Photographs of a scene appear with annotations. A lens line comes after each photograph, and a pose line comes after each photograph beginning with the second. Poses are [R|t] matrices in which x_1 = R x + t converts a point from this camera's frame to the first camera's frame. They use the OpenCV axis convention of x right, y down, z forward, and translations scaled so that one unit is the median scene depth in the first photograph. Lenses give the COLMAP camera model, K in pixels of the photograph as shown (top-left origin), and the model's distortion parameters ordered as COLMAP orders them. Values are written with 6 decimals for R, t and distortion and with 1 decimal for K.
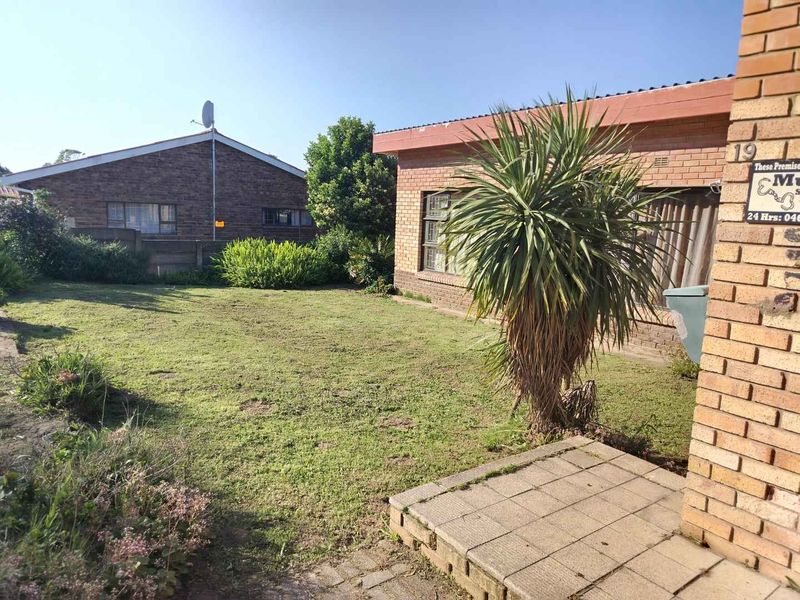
lens RADIAL K [[560.7, 0, 402.3], [0, 560.7, 300.9], [0, 0, 1]] dist [0.033251, -0.001720]
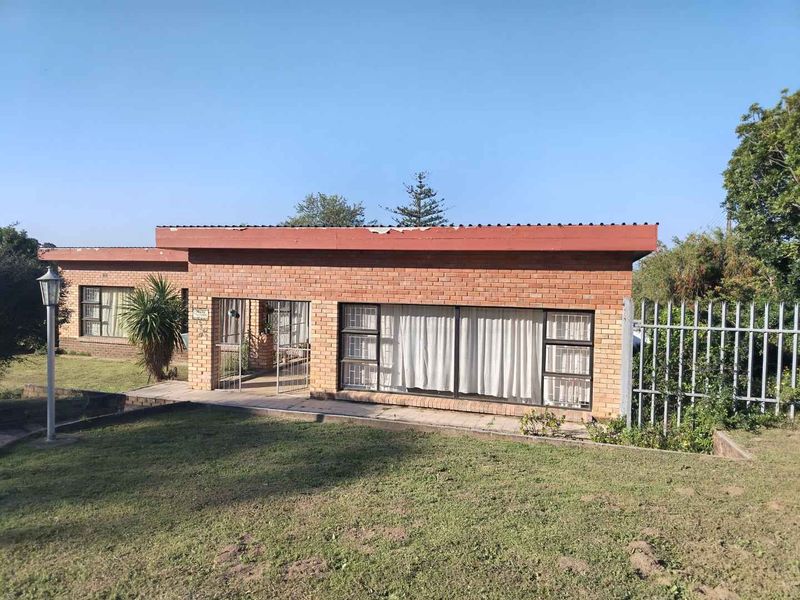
lens RADIAL K [[560.7, 0, 402.8], [0, 560.7, 299.6], [0, 0, 1]] dist [0.033251, -0.001720]
pose [[0.815376, -0.055676, 0.576249, -0.136904], [0.109100, 0.992308, -0.058498, 0.033407], [-0.568559, 0.110566, 0.815178, -0.767490]]
